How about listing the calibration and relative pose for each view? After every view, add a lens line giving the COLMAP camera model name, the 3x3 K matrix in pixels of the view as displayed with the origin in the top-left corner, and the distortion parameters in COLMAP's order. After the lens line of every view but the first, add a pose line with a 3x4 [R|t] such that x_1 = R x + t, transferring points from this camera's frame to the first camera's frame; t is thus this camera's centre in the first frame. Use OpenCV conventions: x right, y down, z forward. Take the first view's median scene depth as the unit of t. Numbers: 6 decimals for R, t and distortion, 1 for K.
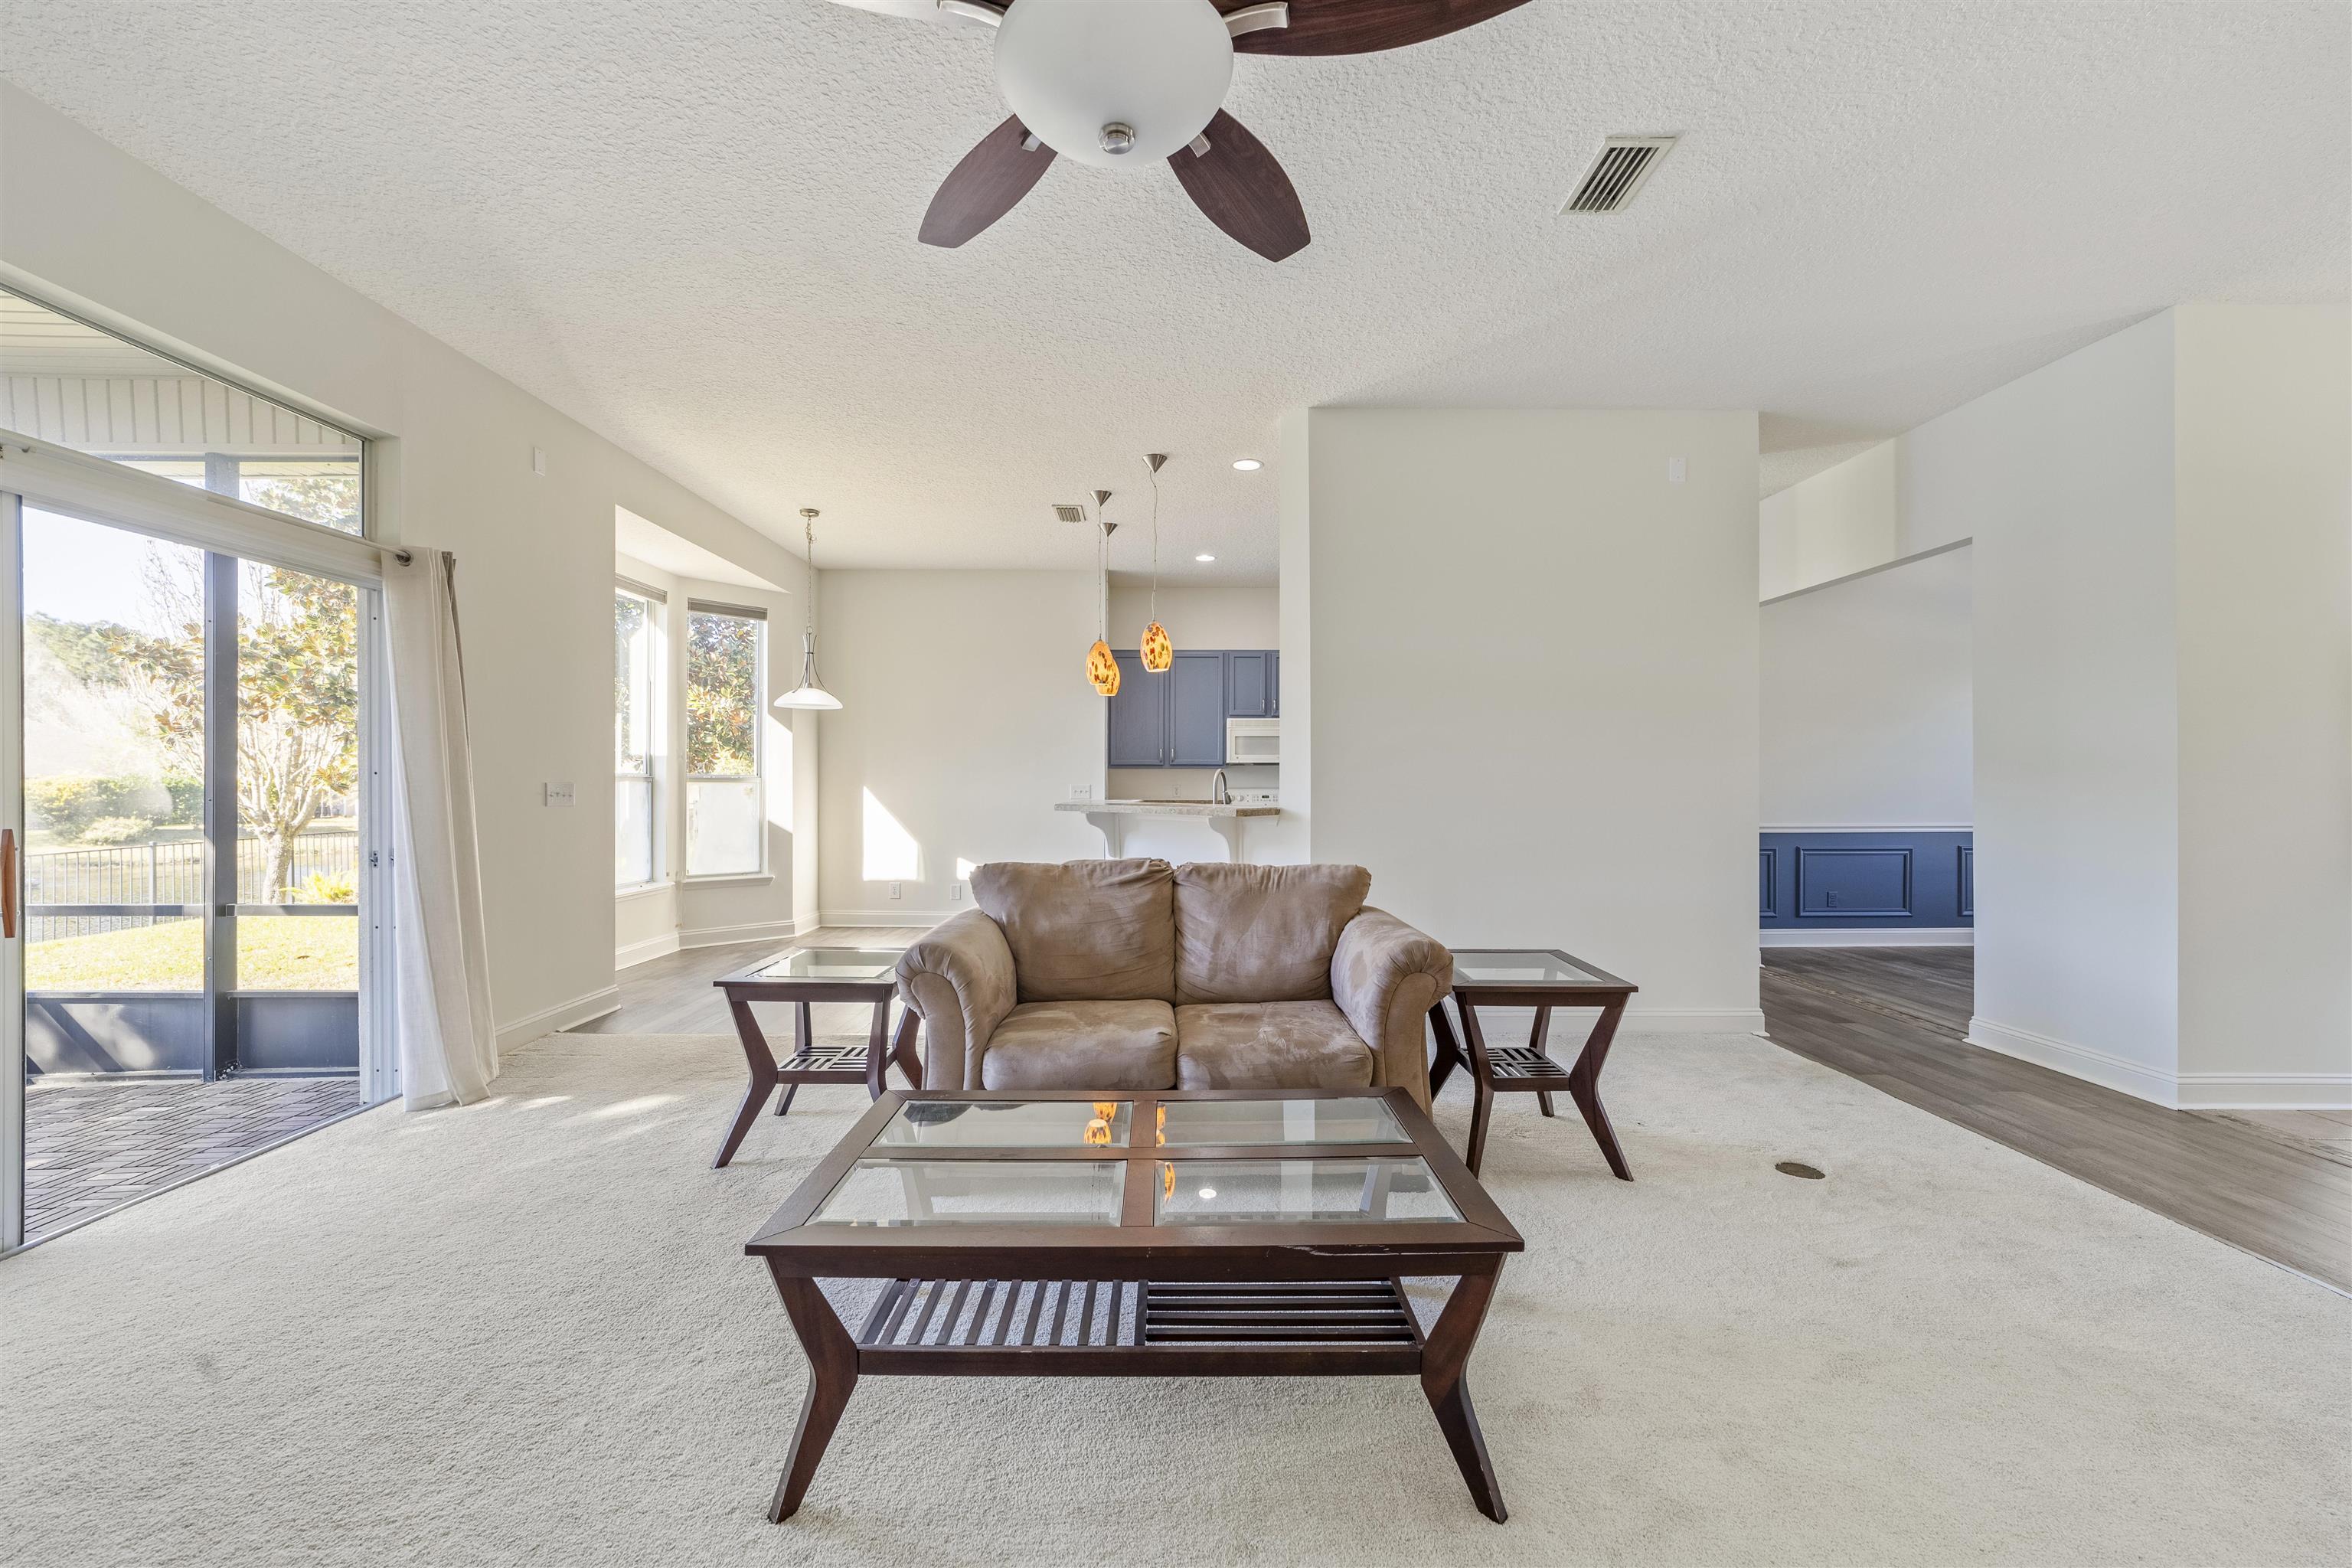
lens RADIAL K [[911.6, 0, 1180.9], [0, 911.6, 783.7], [0, 0, 1]] dist [-0.000852, 0.000258]
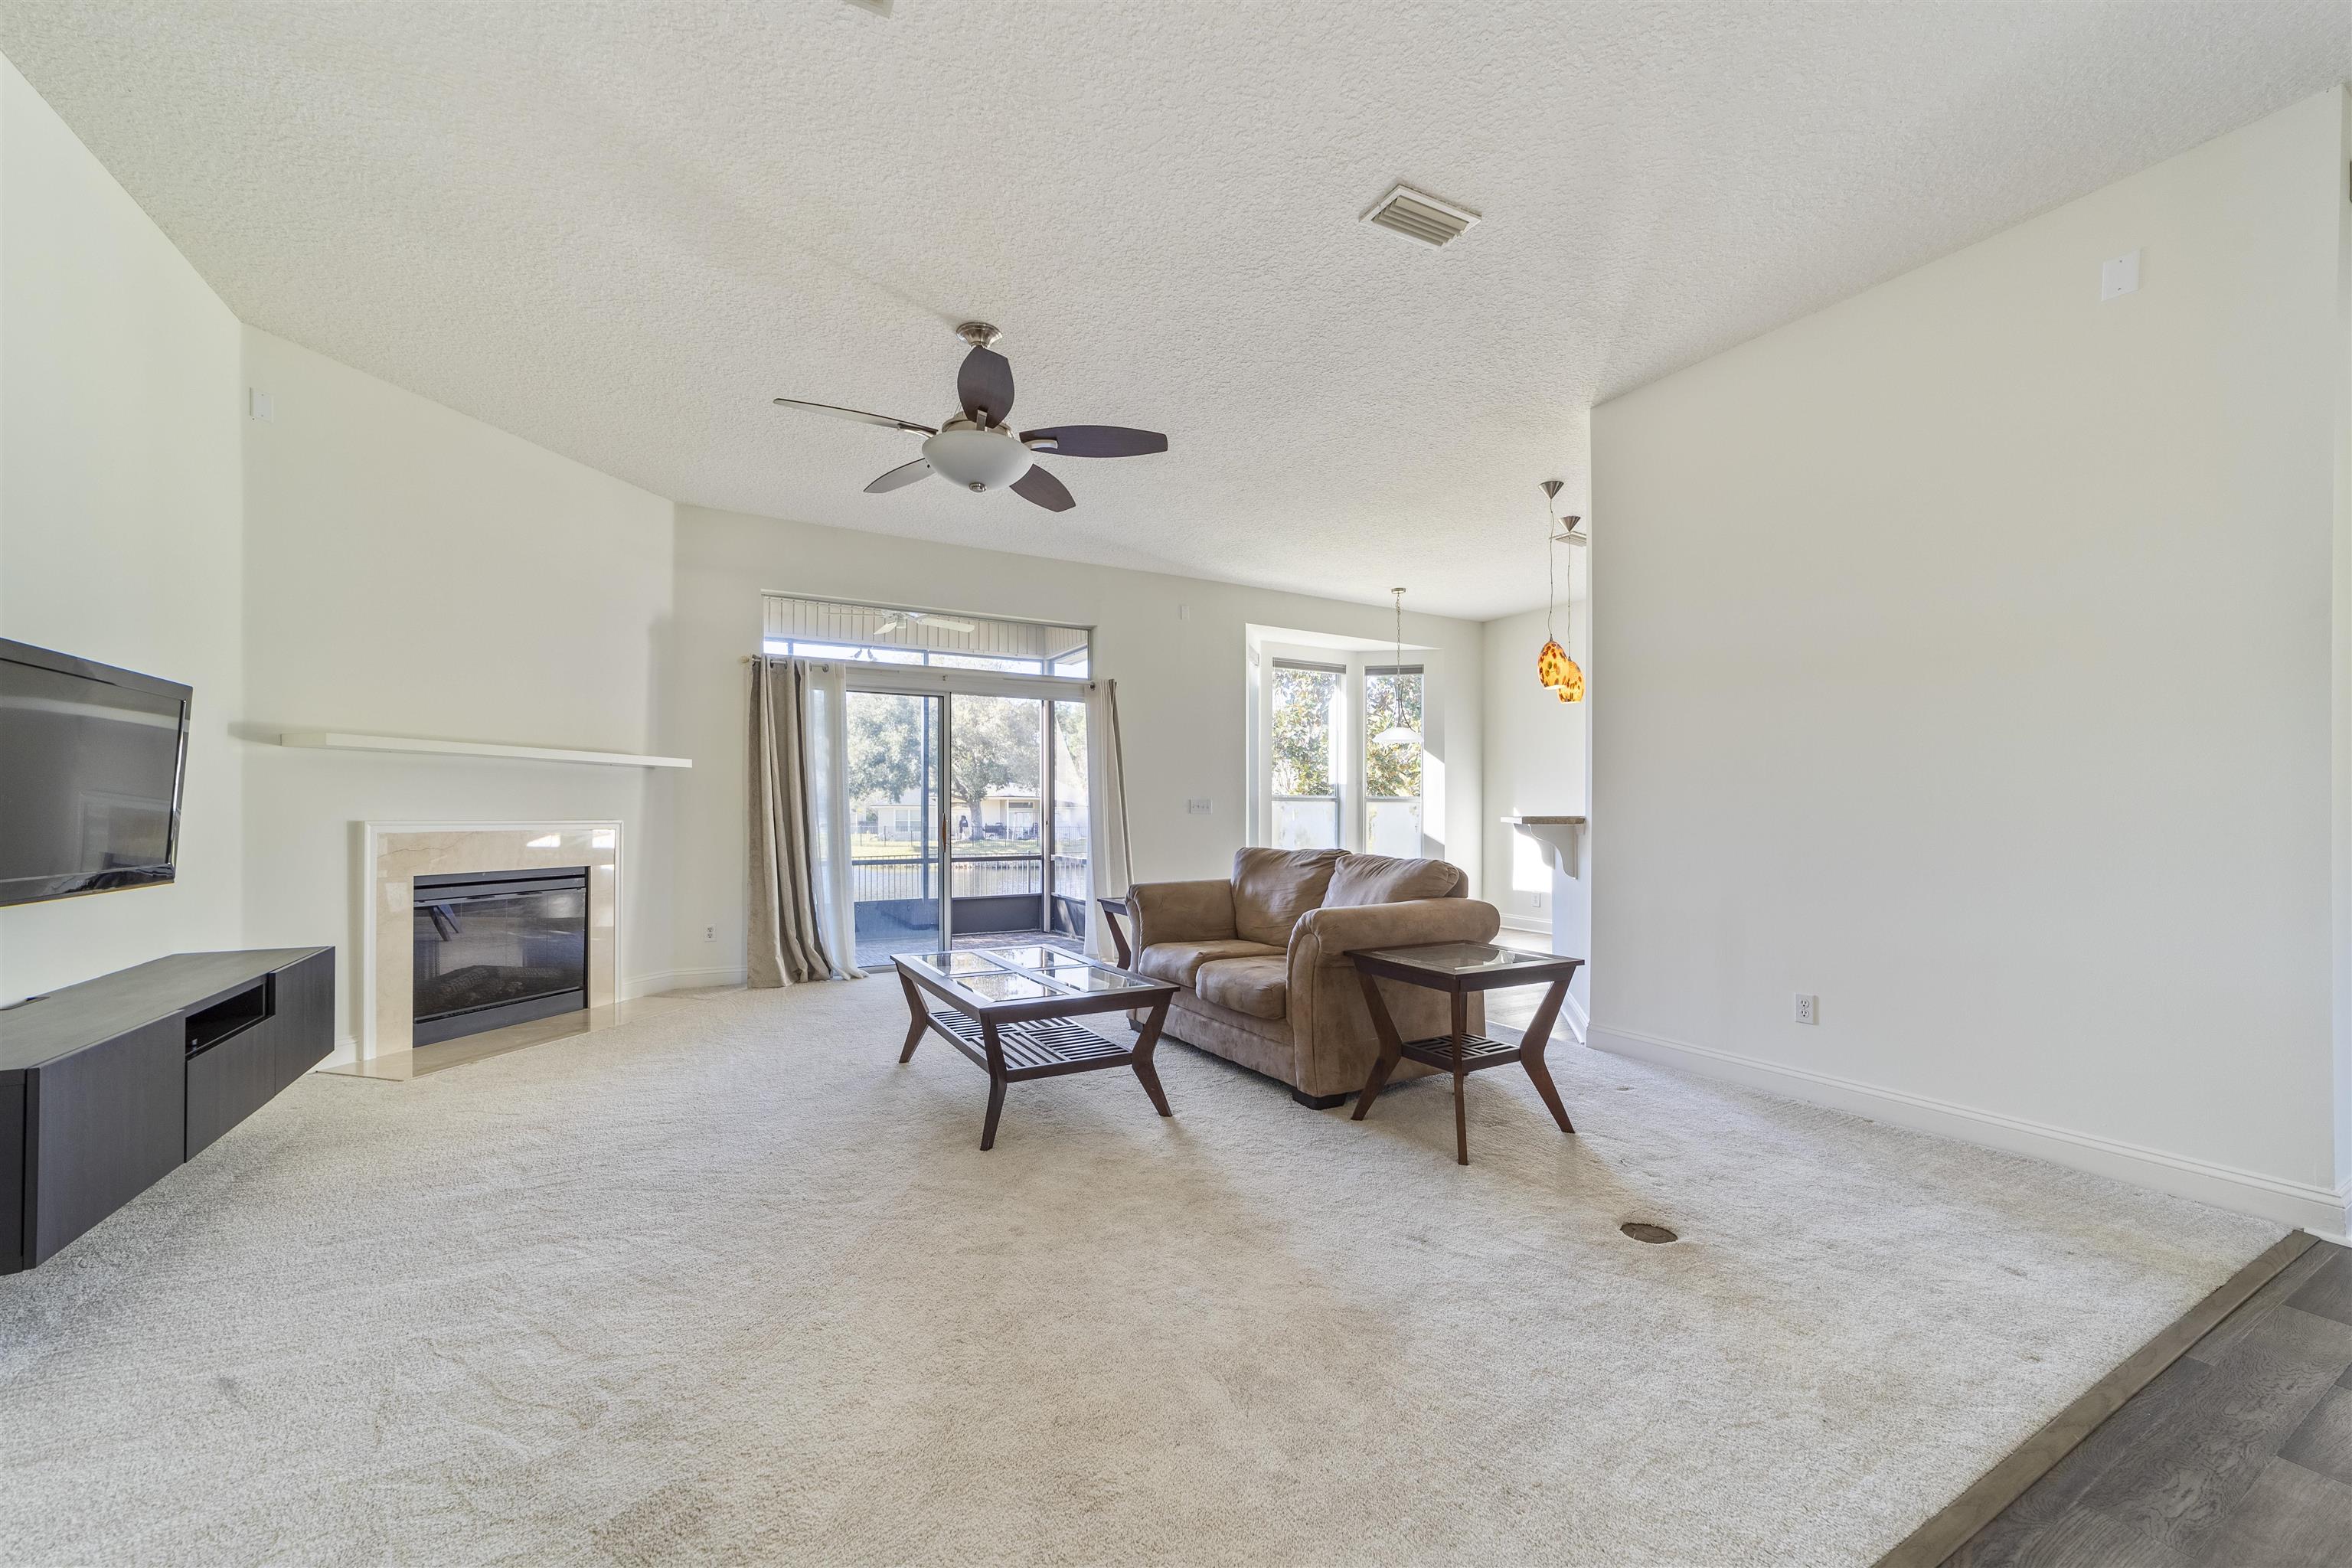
lens RADIAL K [[913.7, 0, 1177.9], [0, 913.7, 805.2], [0, 0, 1]] dist [-0.000031, 0.000201]
pose [[0.493210, -0.006608, -0.869885, 0.480395], [-0.001935, 0.999960, -0.008693, 0.014978], [0.869908, 0.005971, 0.493178, 0.081394]]
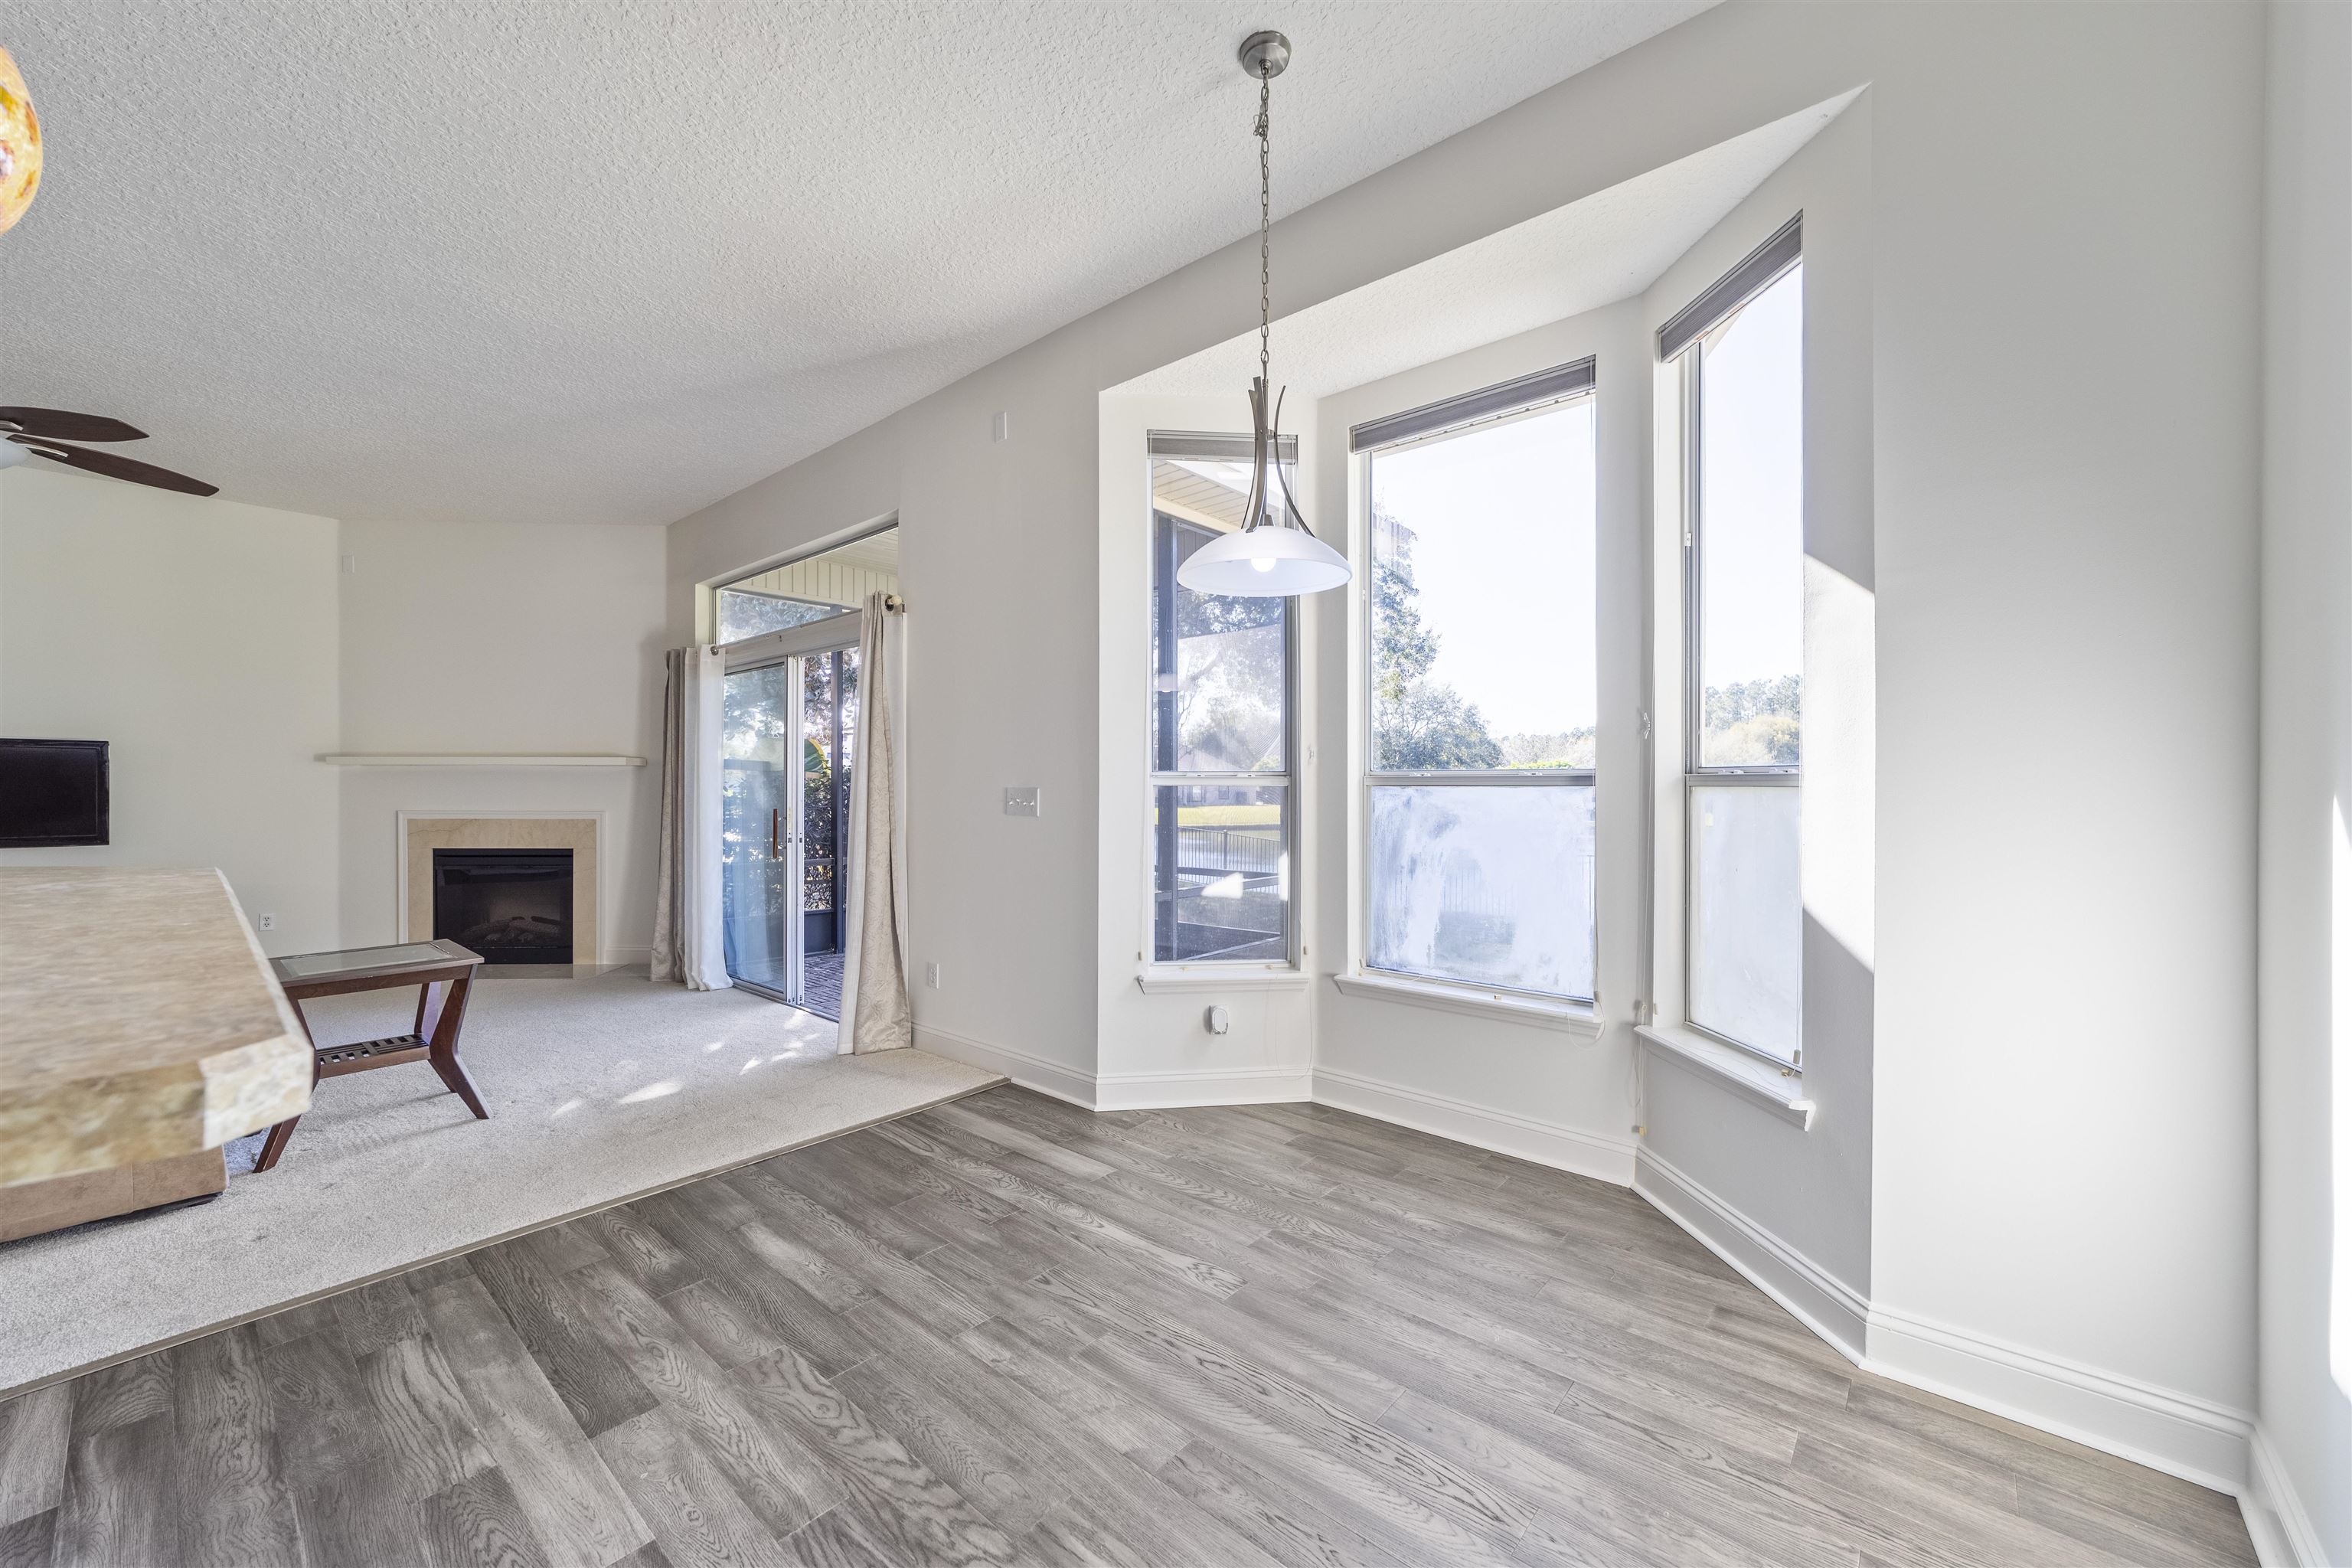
lens RADIAL K [[911.6, 0, 1180.9], [0, 911.6, 783.7], [0, 0, 1]] dist [-0.000852, 0.000258]
pose [[-0.658910, -0.006848, -0.752190, -0.092349], [-0.001071, 0.999966, -0.008165, 0.001495], [0.752221, -0.004575, -0.658895, 1.046178]]
